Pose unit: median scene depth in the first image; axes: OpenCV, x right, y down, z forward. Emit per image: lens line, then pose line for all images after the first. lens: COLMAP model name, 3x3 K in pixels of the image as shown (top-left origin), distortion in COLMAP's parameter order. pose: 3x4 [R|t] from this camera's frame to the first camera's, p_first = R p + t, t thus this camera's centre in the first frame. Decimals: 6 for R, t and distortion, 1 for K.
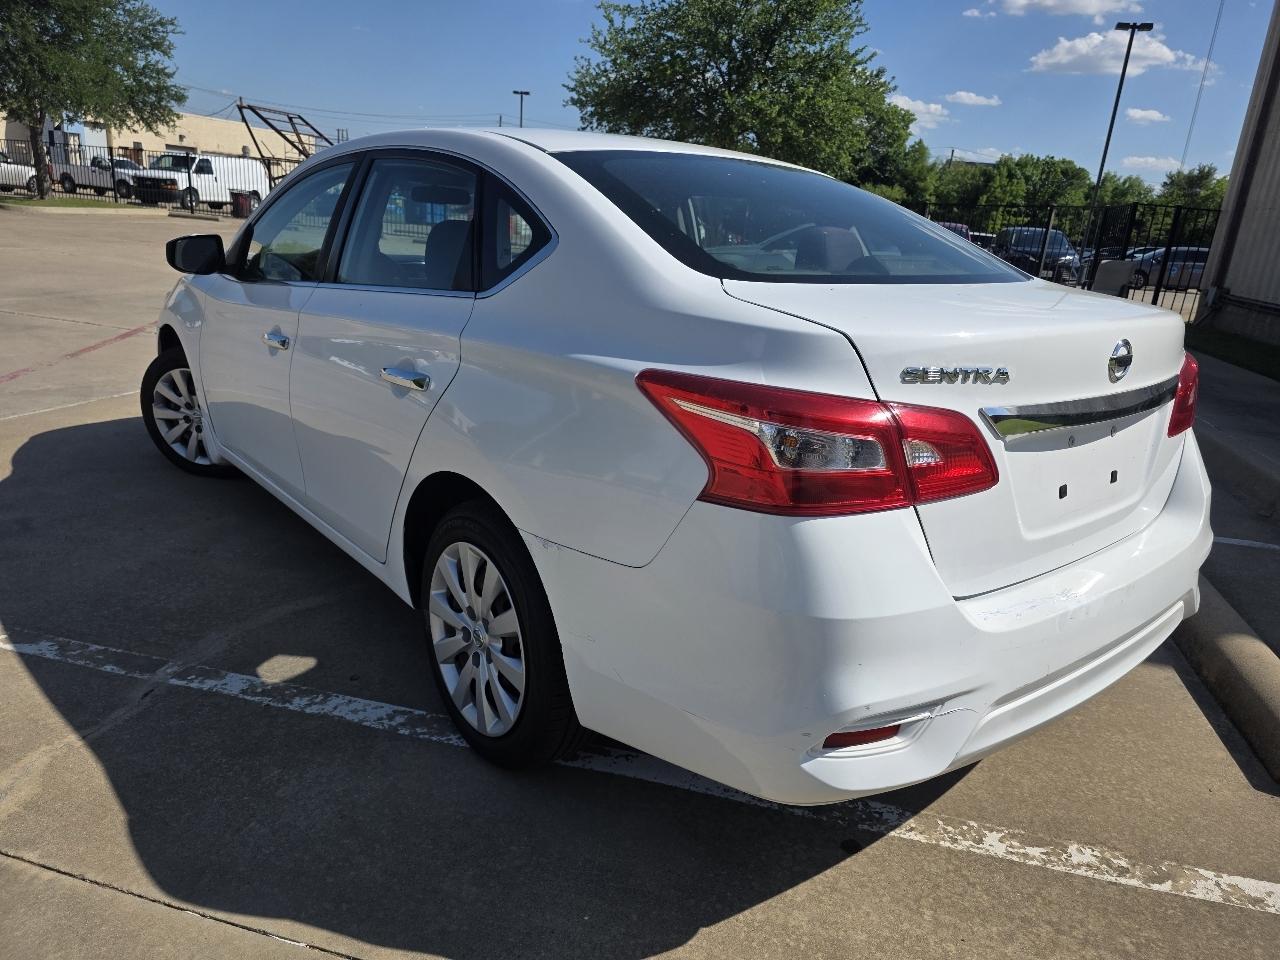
lens RADIAL K [[868.8, 0, 653.3], [0, 868.8, 484.9], [0, 0, 1]] dist [0.040063, -0.035355]
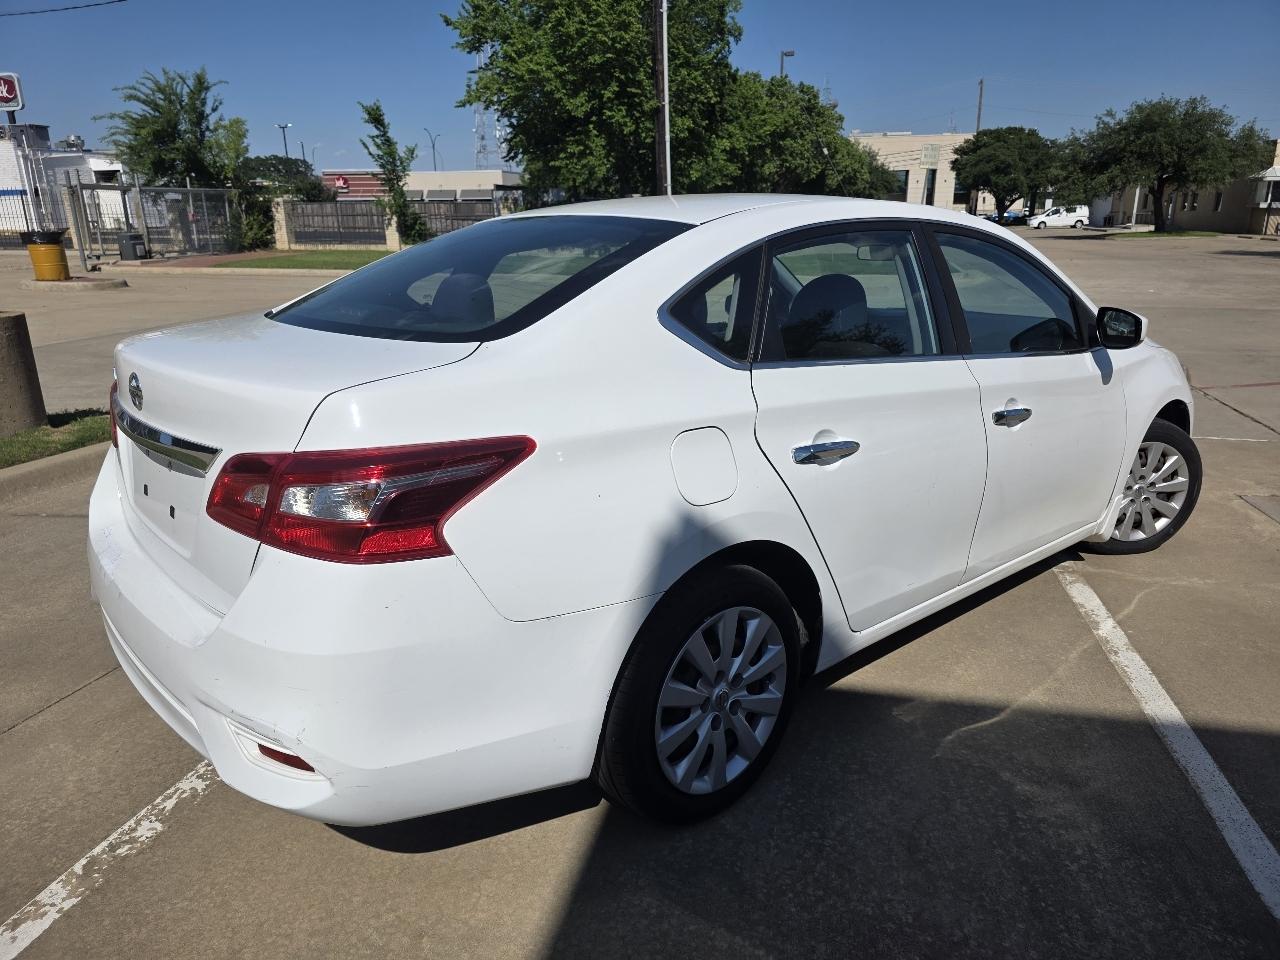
lens RADIAL K [[868.8, 0, 646.1], [0, 868.8, 486.7], [0, 0, 1]] dist [0.040063, -0.035355]
pose [[0.036414, 0.221674, -0.974441, 1.453560], [-0.285067, 0.936878, 0.202477, -0.380788], [0.957816, 0.270408, 0.097308, 1.334979]]
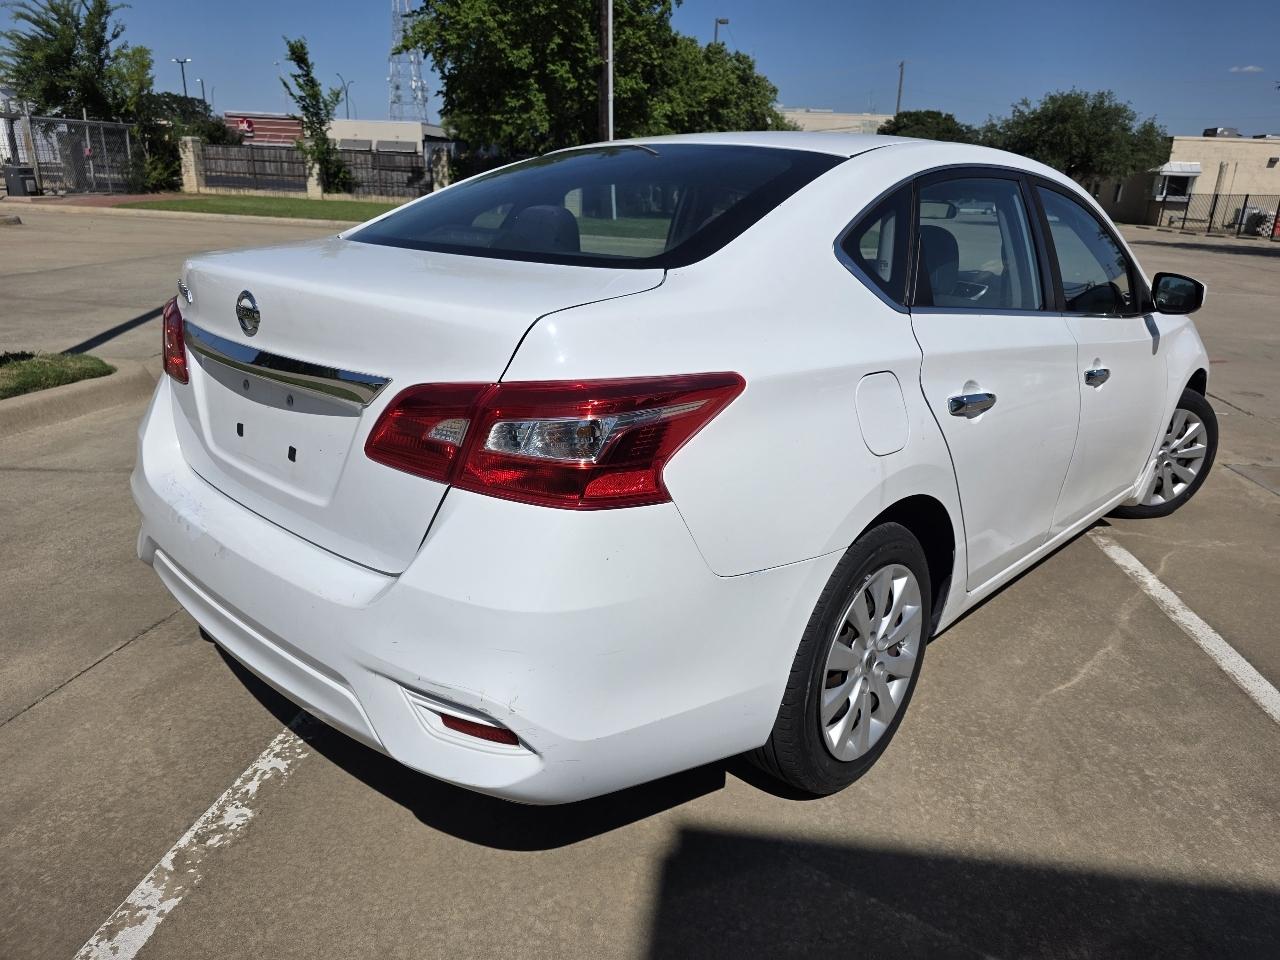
lens RADIAL K [[868.8, 0, 666.2], [0, 868.8, 478.4], [0, 0, 1]] dist [0.040063, -0.035355]
pose [[0.147709, 0.247744, -0.957499, 1.360579], [-0.320293, 0.927929, 0.190683, -0.262619], [0.935732, 0.278514, 0.216414, 1.095342]]
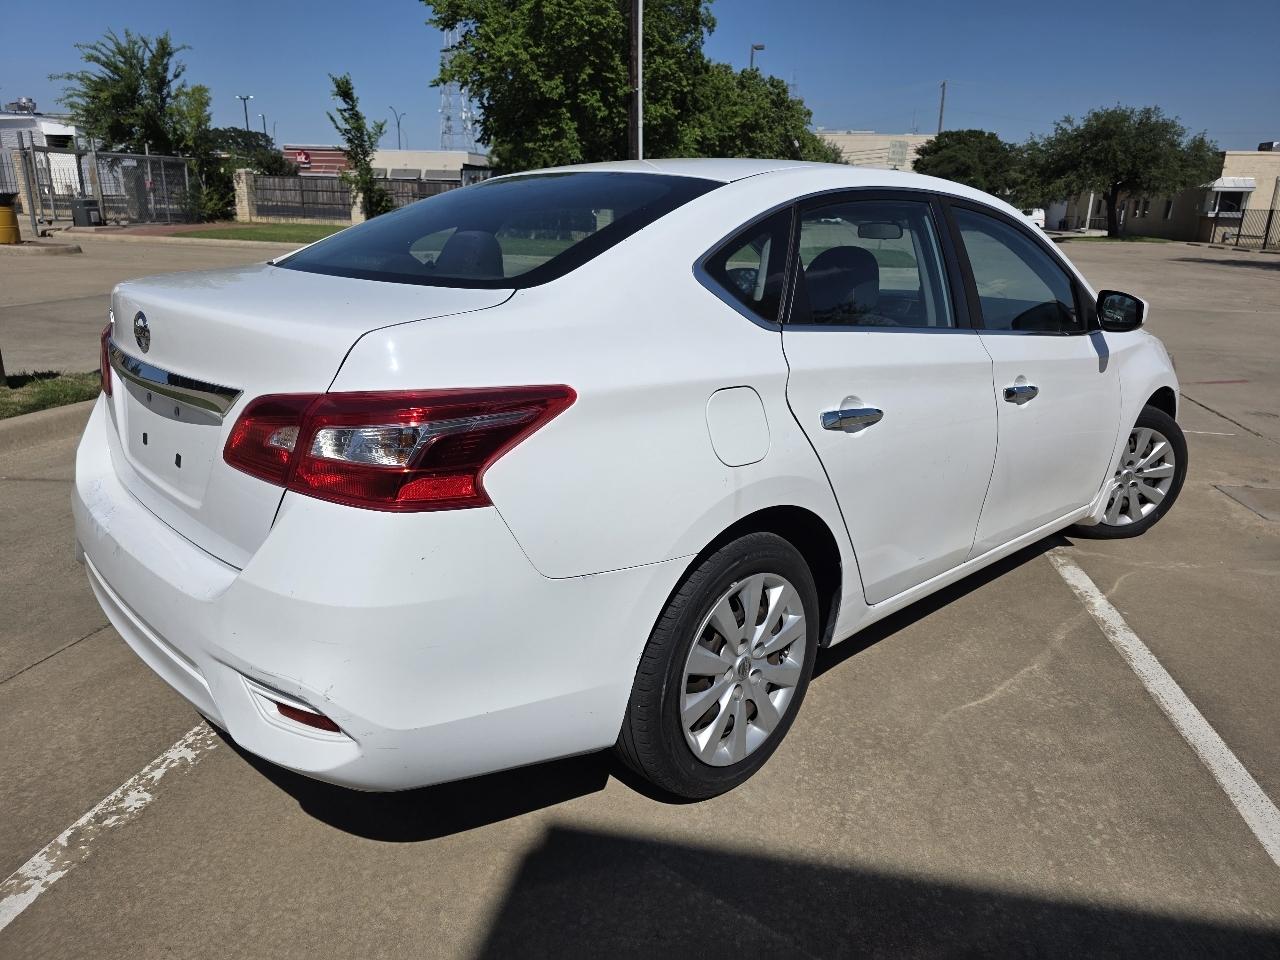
lens RADIAL K [[868.8, 0, 646.7], [0, 868.8, 468.2], [0, 0, 1]] dist [0.040063, -0.035355]
pose [[0.078365, 0.215441, -0.973367, 1.427112], [-0.315409, 0.931574, 0.180797, -0.321728], [0.945714, 0.292841, 0.140954, 1.270879]]
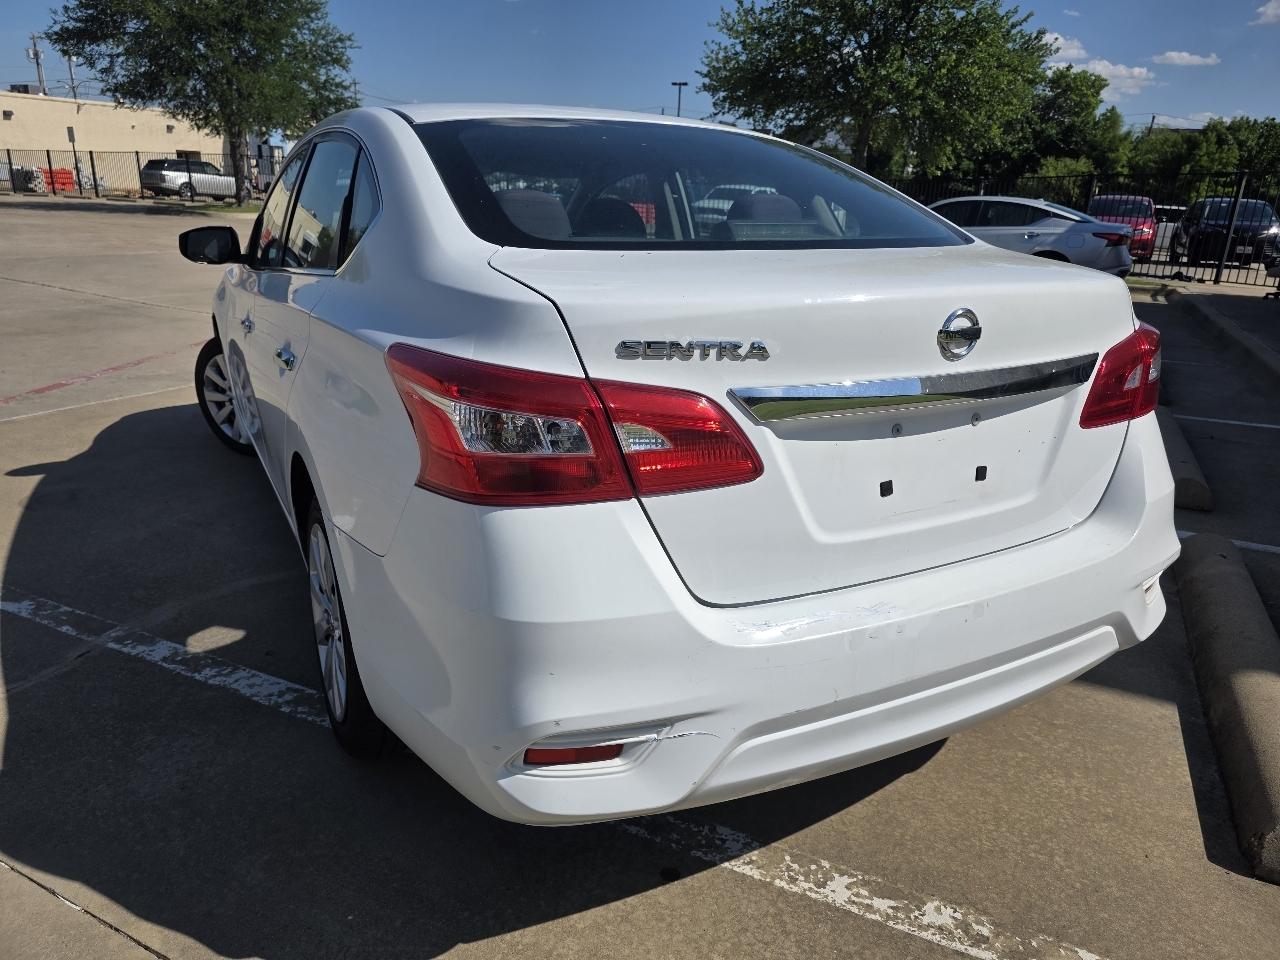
lens RADIAL K [[868.8, 0, 641.6], [0, 868.8, 481.9], [0, 0, 1]] dist [0.040063, -0.035355]
pose [[0.979743, 0.027436, -0.198372, 0.350562], [-0.025993, 0.999613, 0.009874, -0.000907], [0.198566, -0.004517, 0.980077, 0.103483]]
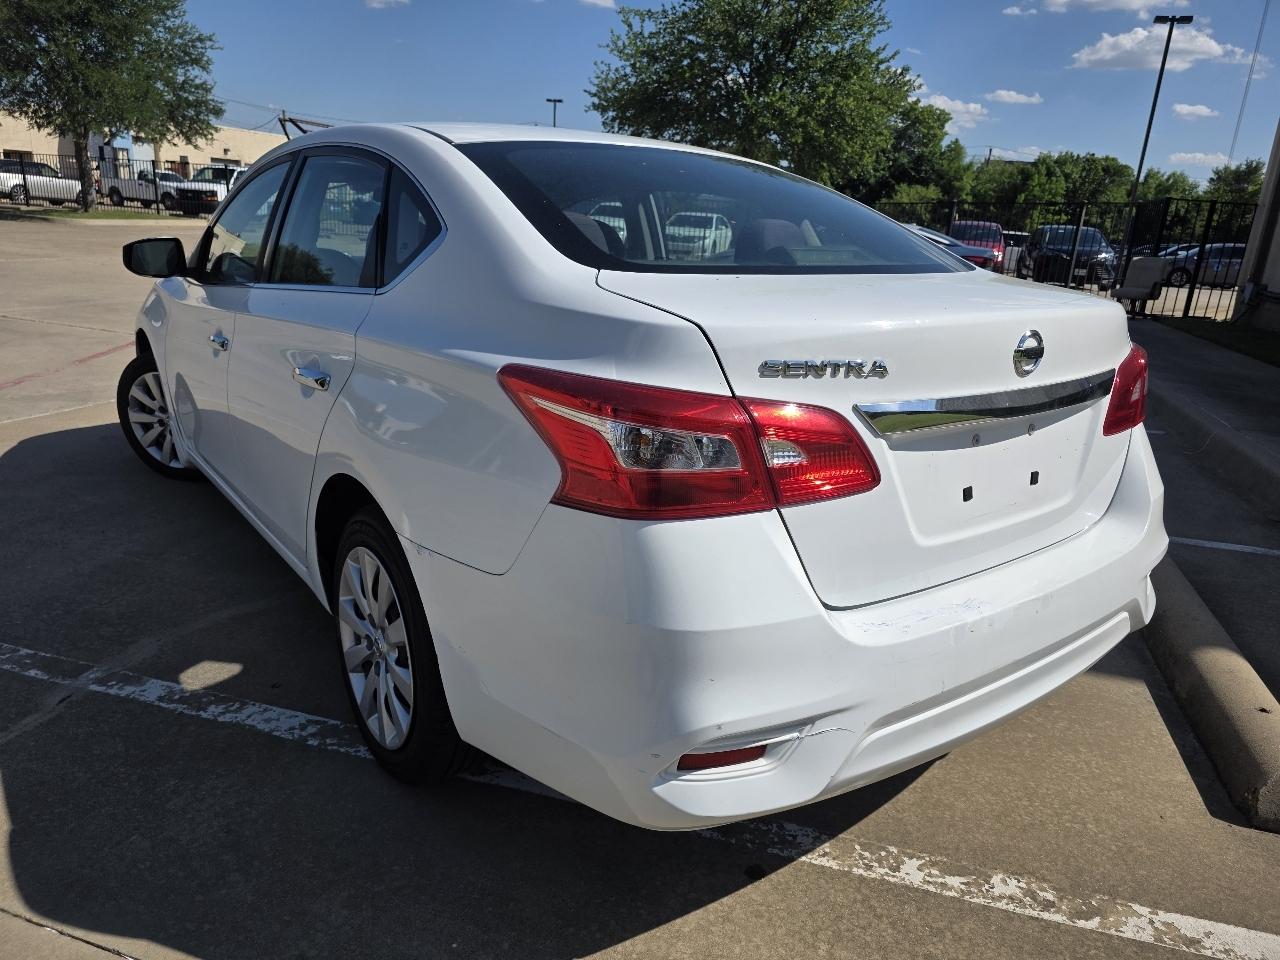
lens RADIAL K [[868.8, 0, 651.9], [0, 868.8, 477.3], [0, 0, 1]] dist [0.040063, -0.035355]
pose [[0.998932, -0.000870, -0.046186, 0.152513], [0.000266, 0.999914, -0.013078, 0.001646], [0.046193, 0.013052, 0.998847, 0.049072]]
